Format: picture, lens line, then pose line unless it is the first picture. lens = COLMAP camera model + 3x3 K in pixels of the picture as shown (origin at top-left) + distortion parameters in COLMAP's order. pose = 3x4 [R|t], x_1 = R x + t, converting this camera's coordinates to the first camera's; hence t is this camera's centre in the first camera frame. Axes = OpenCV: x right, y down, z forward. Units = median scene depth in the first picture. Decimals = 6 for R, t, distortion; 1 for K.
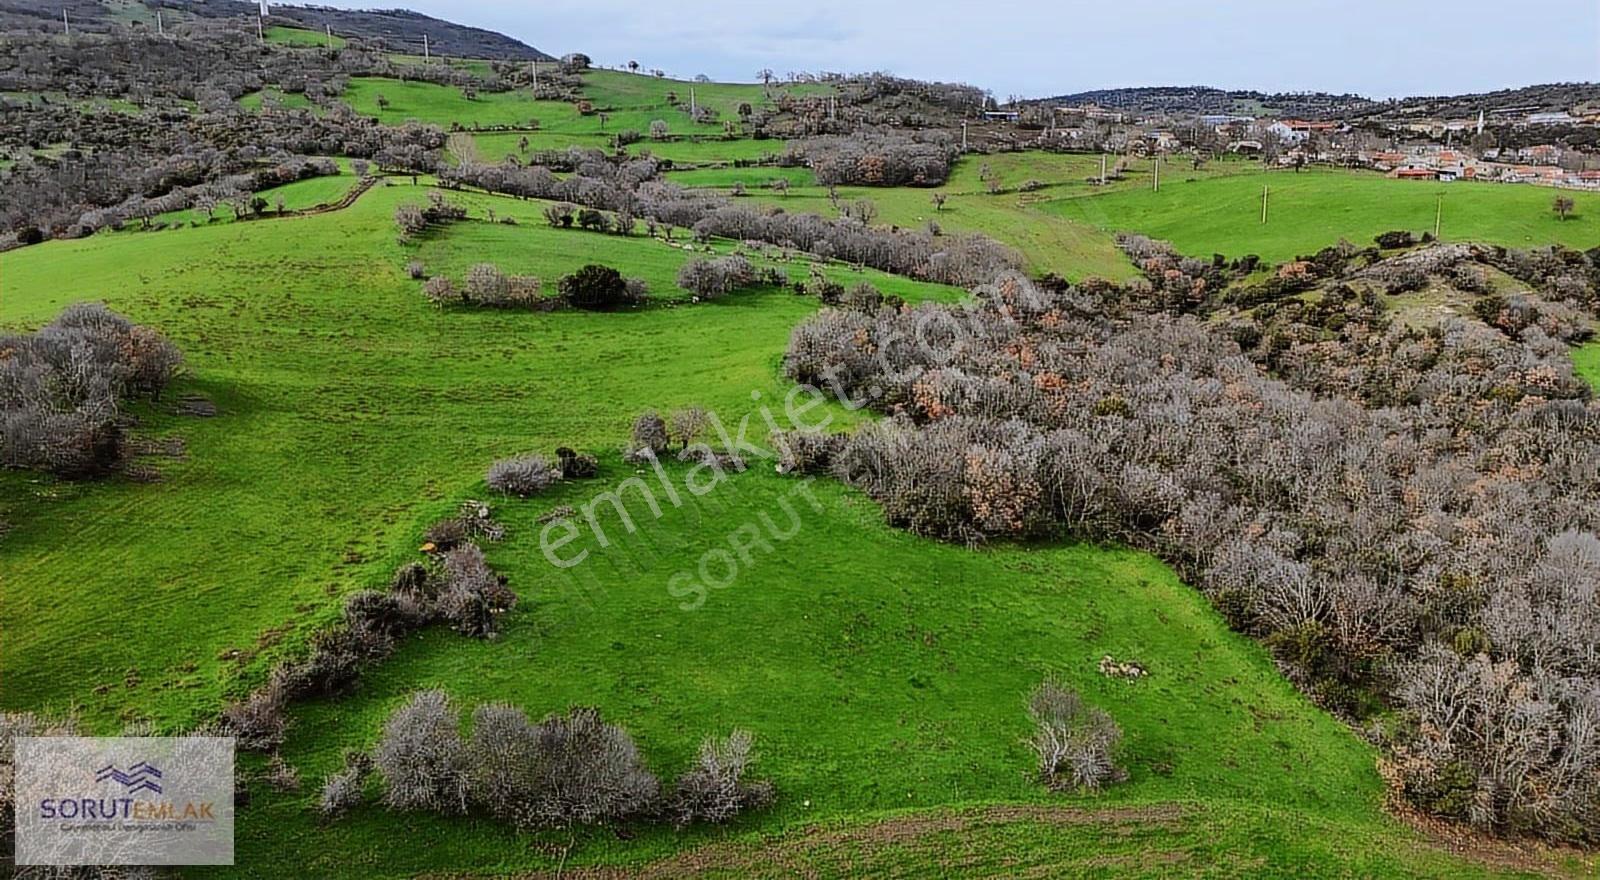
lens RADIAL K [[1167.0, 0, 797.7], [0, 1167.0, 427.0], [0, 0, 1]] dist [0.088596, -0.087840]
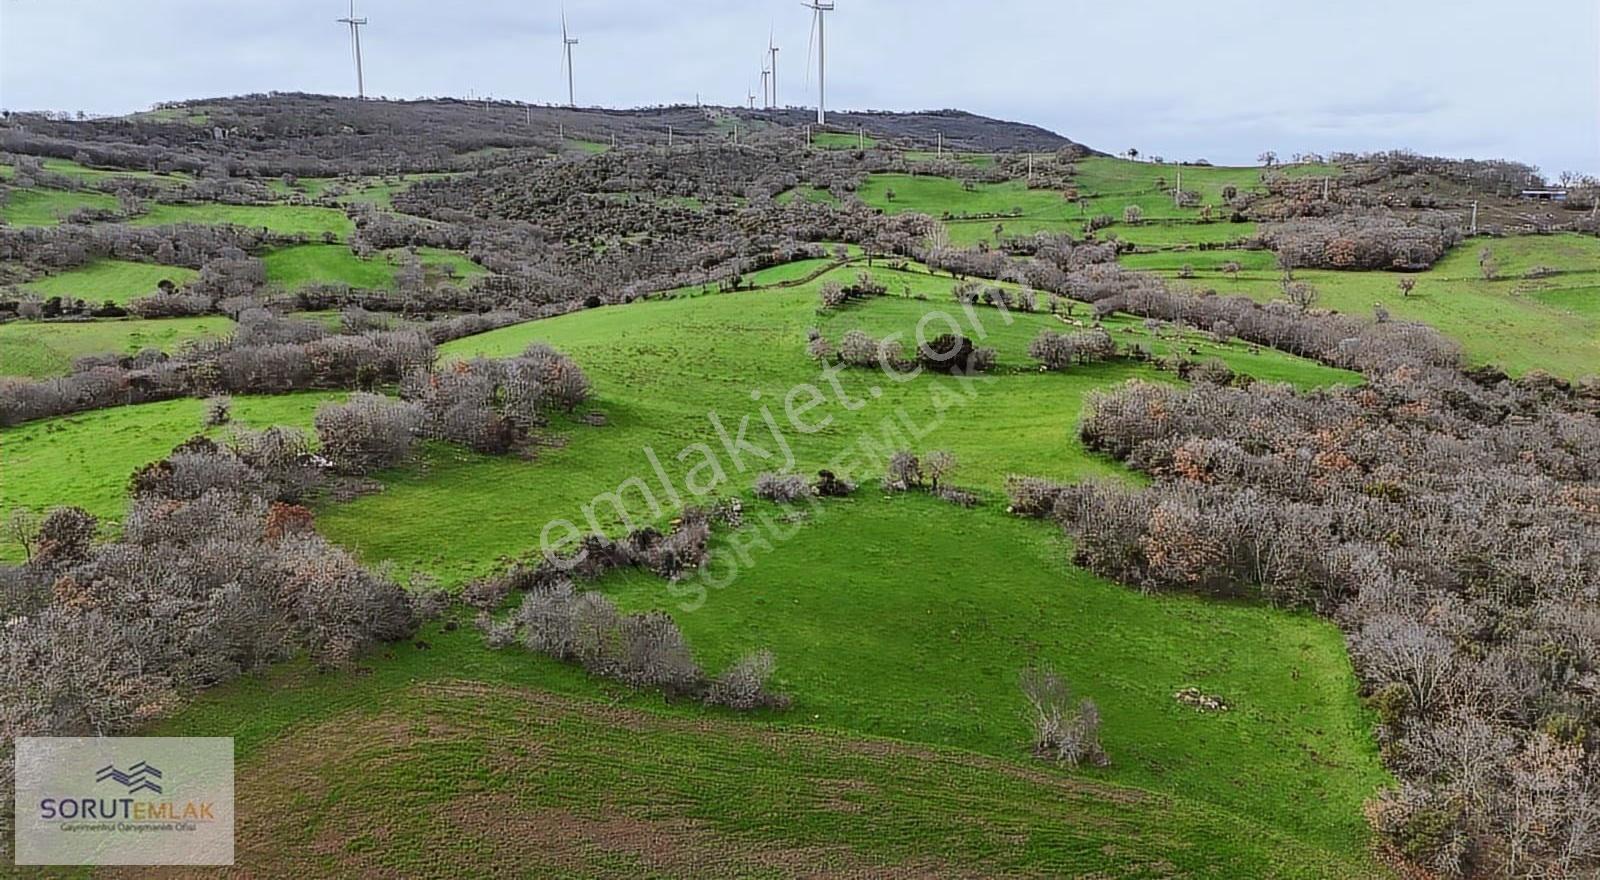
lens RADIAL K [[1167.0, 0, 799.7], [0, 1167.0, 427.3], [0, 0, 1]] dist [0.088596, -0.087840]
pose [[0.901199, 0.071766, -0.427423, 0.081642], [-0.101086, 0.993801, -0.046272, 0.008658], [0.421452, 0.084907, 0.902867, -0.036267]]
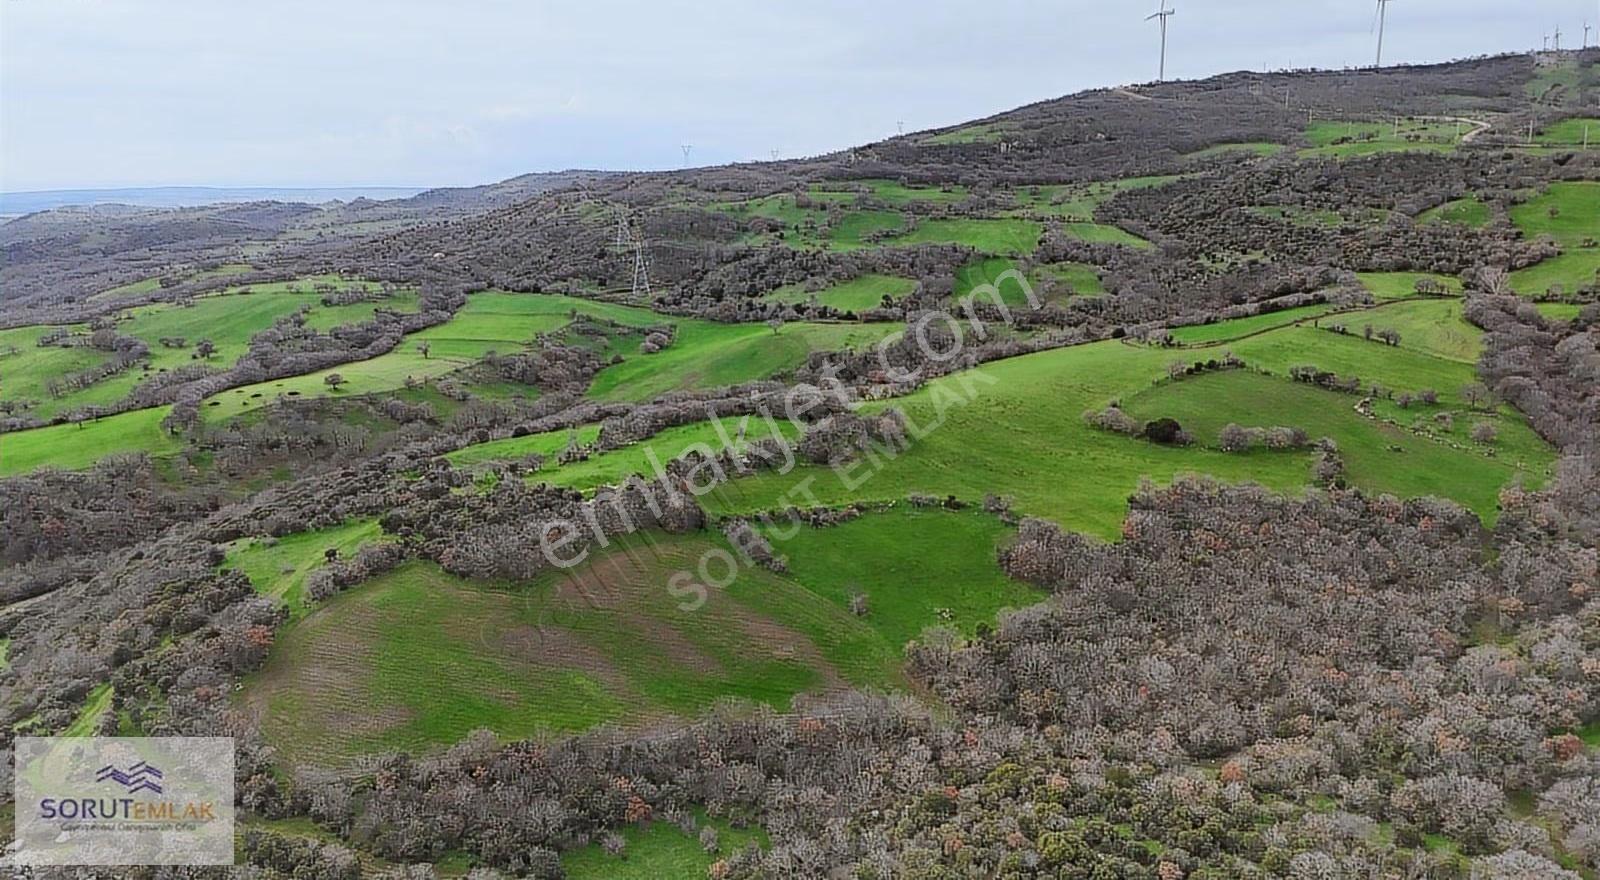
lens RADIAL K [[1167.0, 0, 792.1], [0, 1167.0, 442.0], [0, 0, 1]] dist [0.088596, -0.087840]
pose [[0.385762, 0.218912, -0.896251, 0.533753], [-0.198632, 0.968367, 0.151032, -0.113656], [0.900962, 0.119761, 0.417042, -0.115123]]
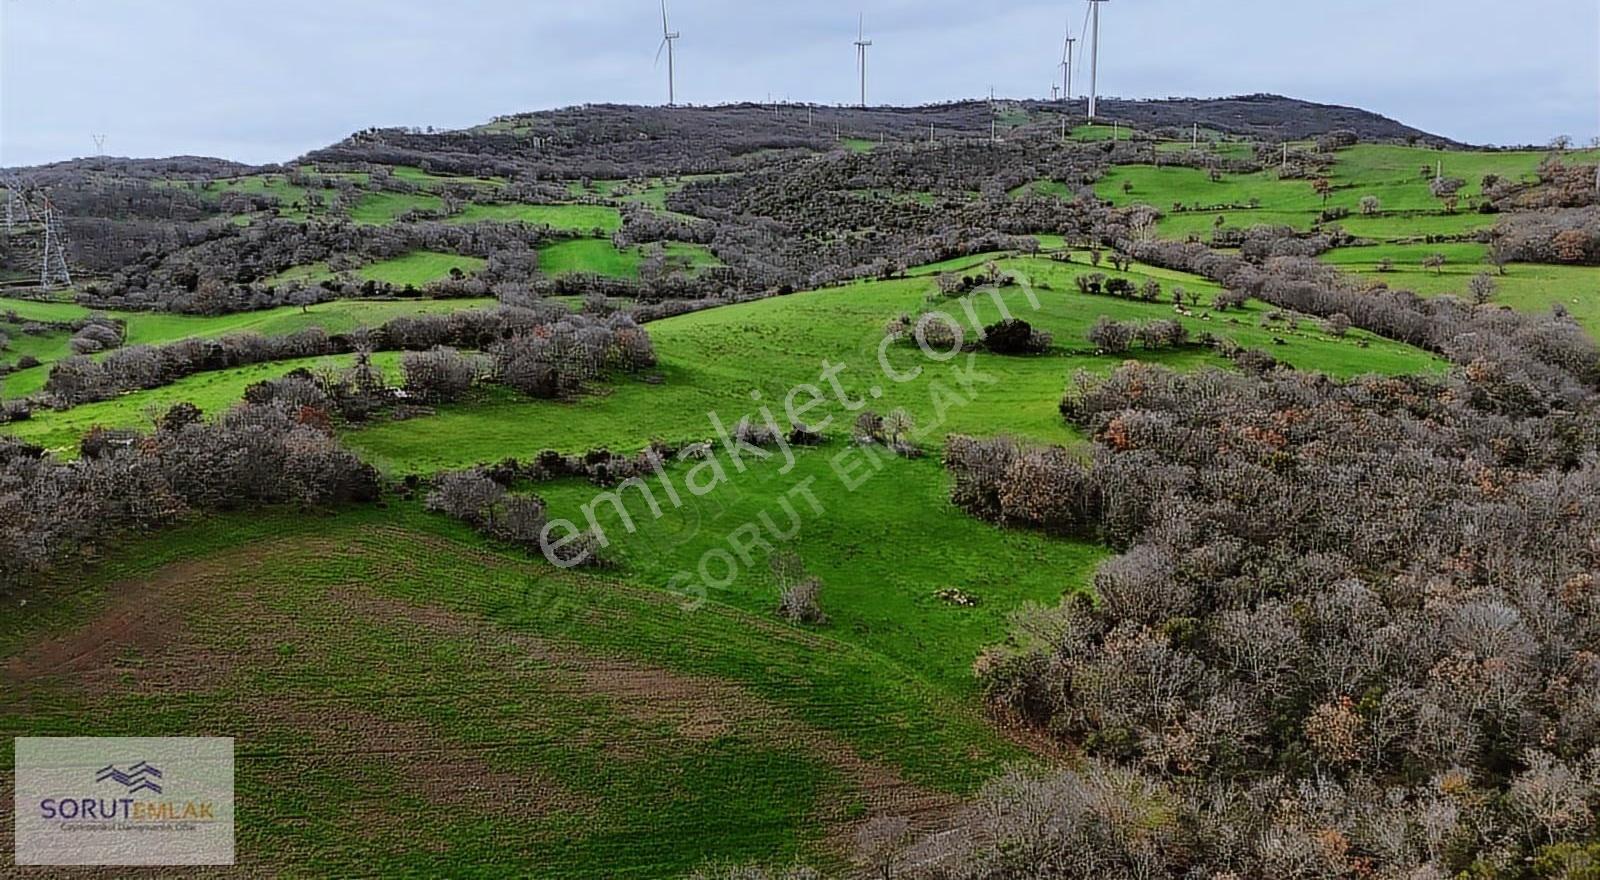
lens RADIAL K [[1167.0, 0, 798.4], [0, 1167.0, 436.2], [0, 0, 1]] dist [0.088596, -0.087840]
pose [[0.751853, 0.115660, -0.649107, 0.211009], [-0.151936, 0.988390, 0.000130, 0.009369], [0.641586, 0.098525, 0.760697, -0.039812]]
